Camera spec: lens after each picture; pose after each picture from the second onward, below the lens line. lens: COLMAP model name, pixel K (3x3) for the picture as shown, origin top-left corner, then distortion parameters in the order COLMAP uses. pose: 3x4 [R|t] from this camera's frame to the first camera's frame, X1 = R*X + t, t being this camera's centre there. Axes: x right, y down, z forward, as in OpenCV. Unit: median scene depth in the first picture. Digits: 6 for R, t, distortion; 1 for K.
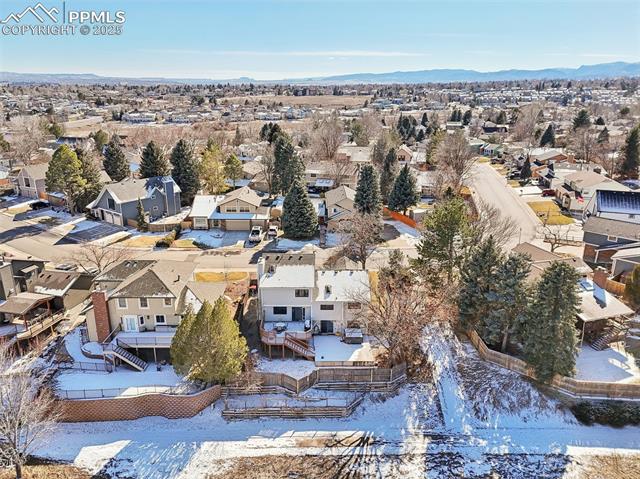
lens RADIAL K [[463.7, 0, 320.0], [0, 463.7, 239.5], [0, 0, 1]] dist [0.032860, -0.003212]
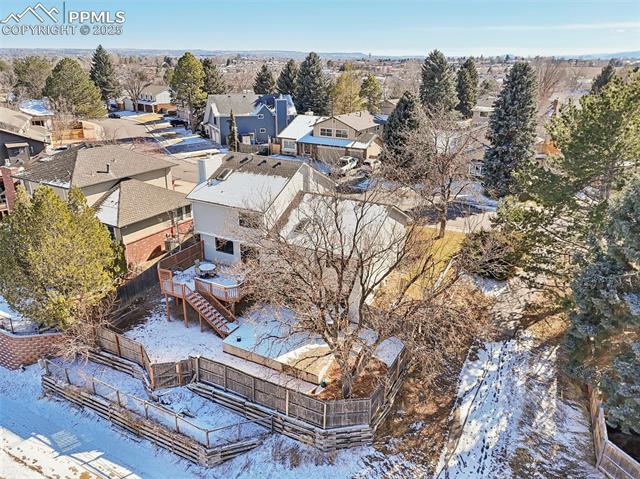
lens RADIAL K [[463.7, 0, 320.0], [0, 463.7, 239.5], [0, 0, 1]] dist [0.032860, -0.003212]
pose [[0.875450, 0.180273, -0.448429, 0.284442], [-0.159436, 0.983614, 0.084162, 0.075229], [0.456253, -0.002184, 0.889847, 0.526955]]
